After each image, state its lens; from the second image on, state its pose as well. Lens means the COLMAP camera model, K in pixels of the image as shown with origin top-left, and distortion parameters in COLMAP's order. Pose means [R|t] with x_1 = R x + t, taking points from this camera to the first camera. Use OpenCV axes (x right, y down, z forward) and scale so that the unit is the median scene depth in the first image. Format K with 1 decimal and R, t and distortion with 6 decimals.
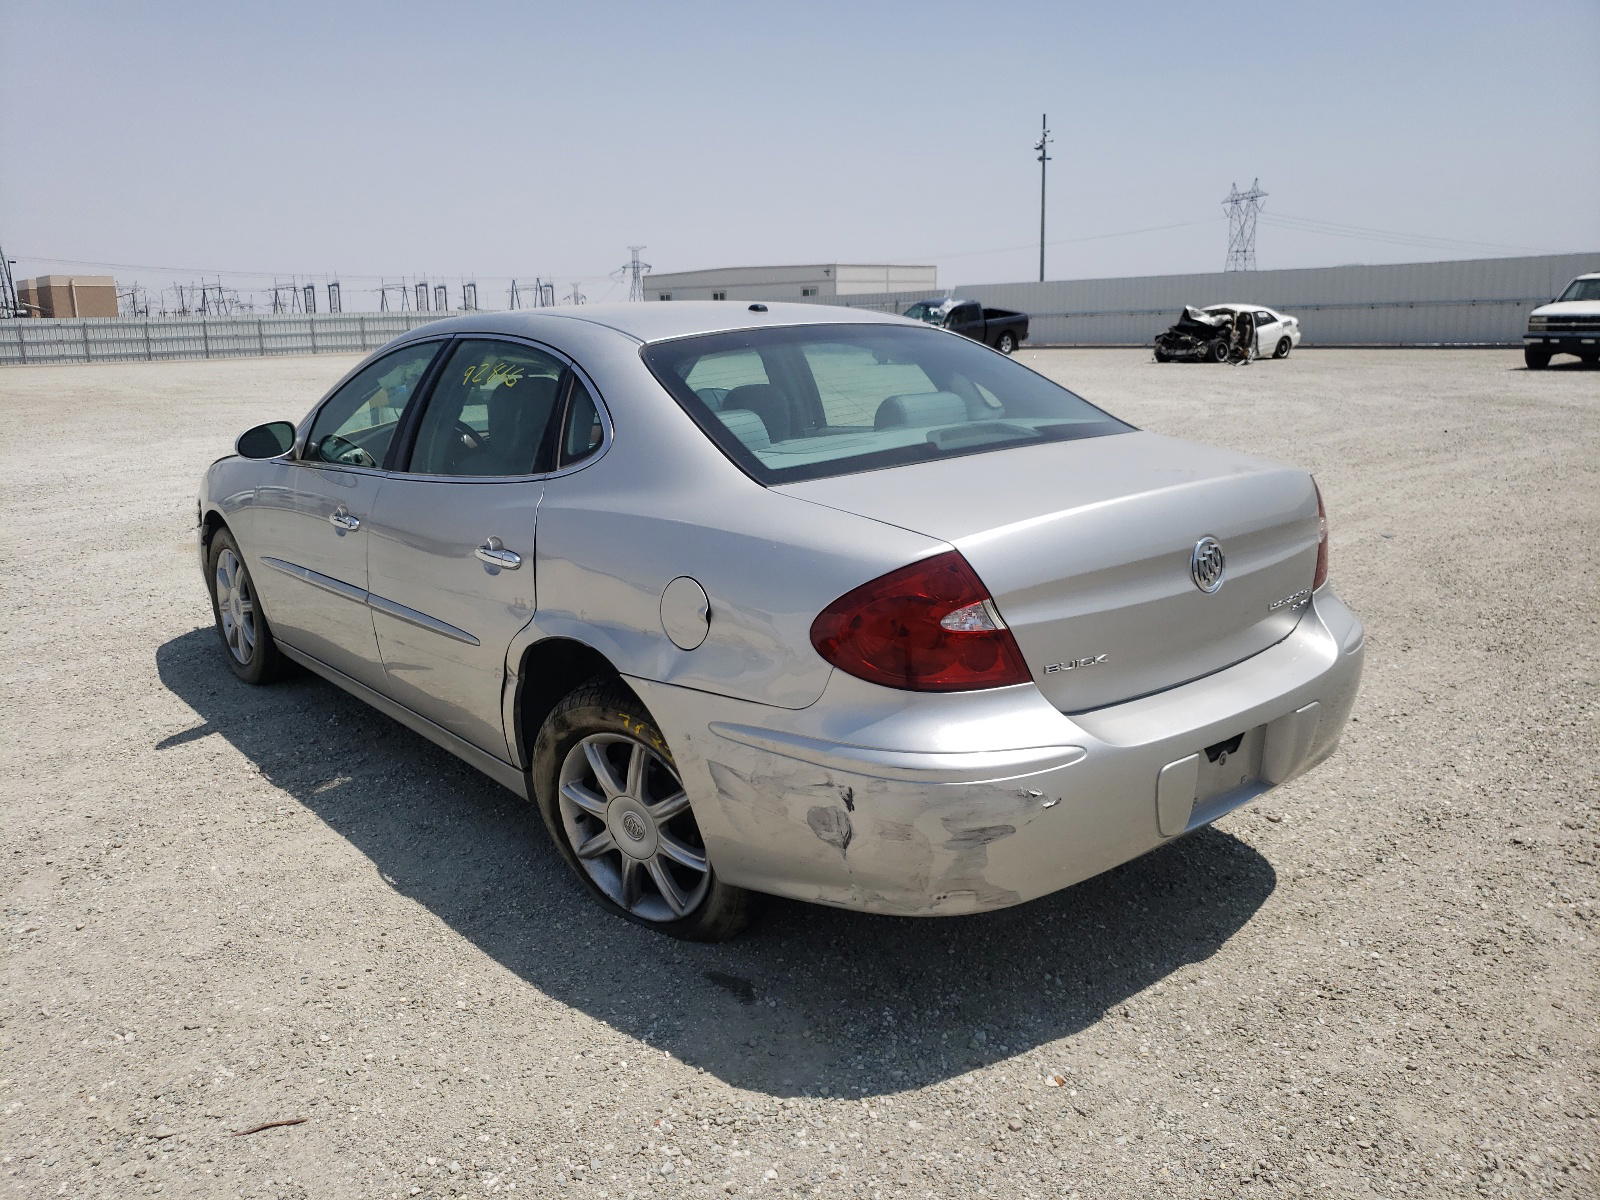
lens RADIAL K [[1218.1, 0, 800.0], [0, 1218.1, 600.0], [0, 0, 1]] dist [-0.000045, -0.000223]
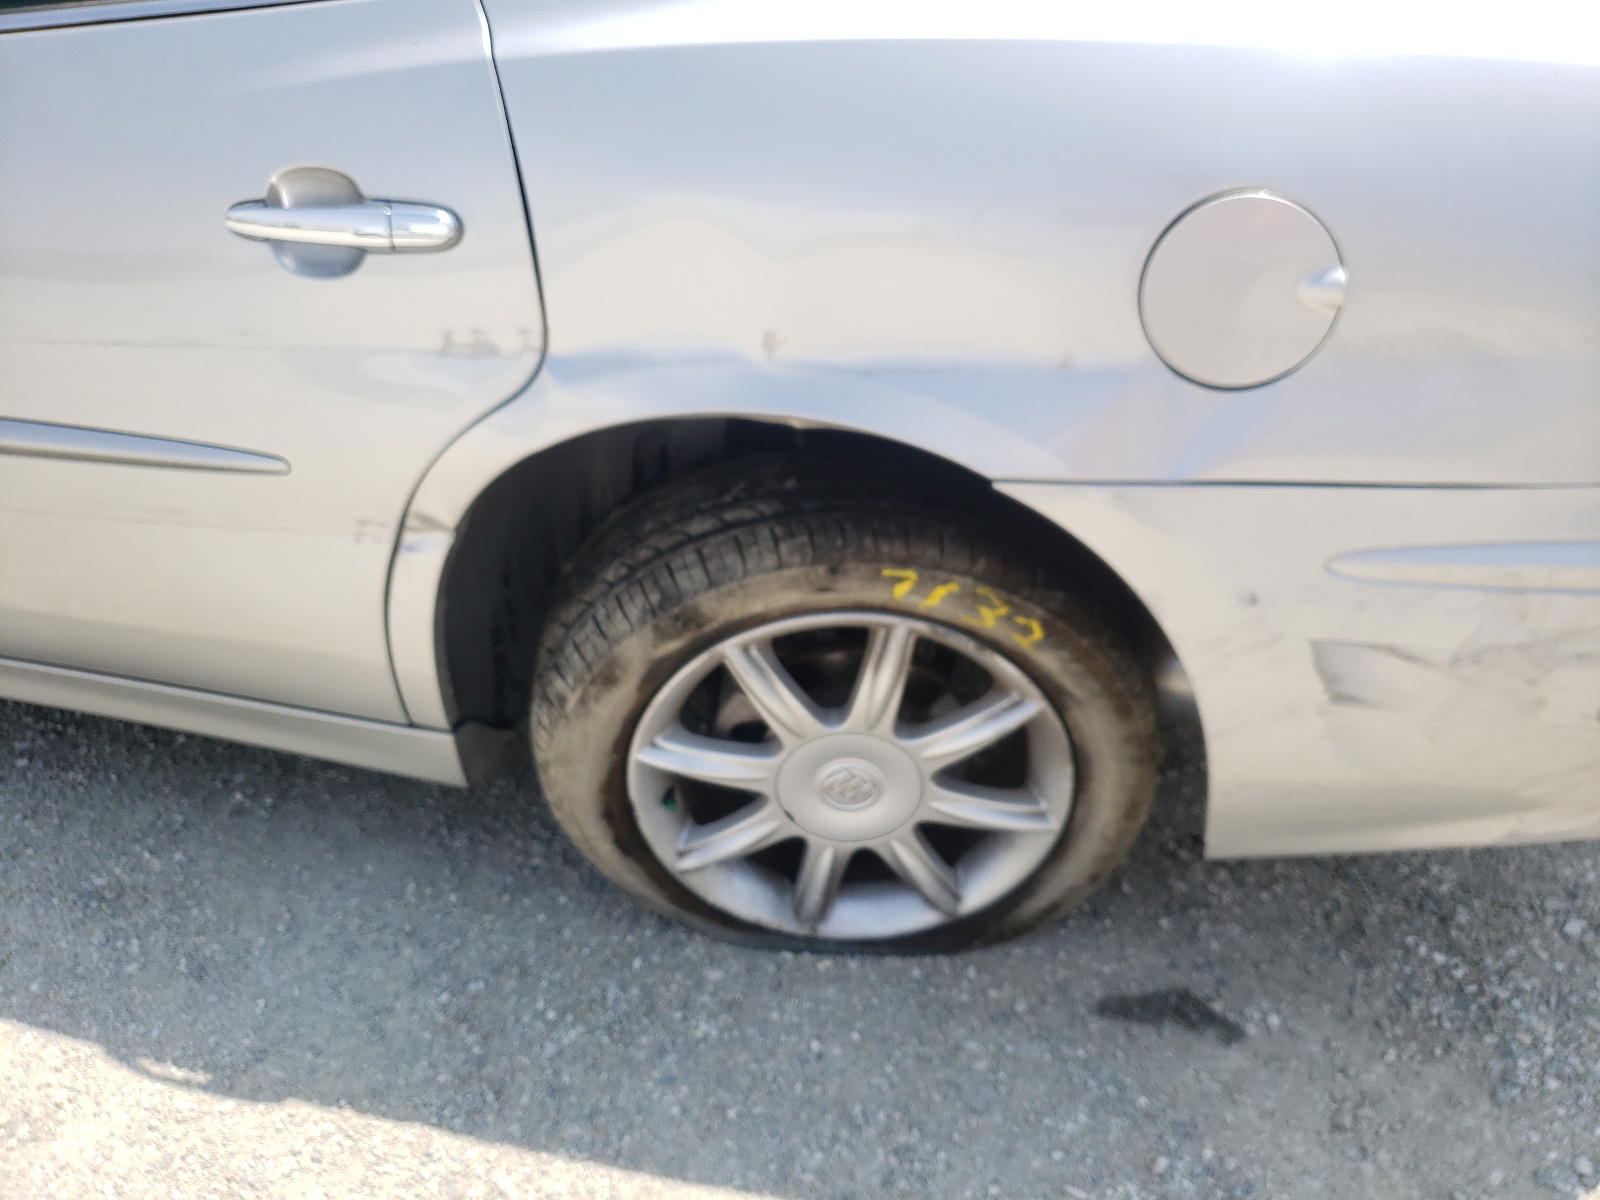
lens RADIAL K [[1194.2, 0, 800.0], [0, 1194.2, 600.0], [0, 0, 1]] dist [0.001847, 0.000289]
pose [[0.808252, -0.261272, 0.527698, -0.371818], [0.103111, 0.945123, 0.310017, -0.026816], [-0.579738, -0.196161, 0.790838, 0.651376]]
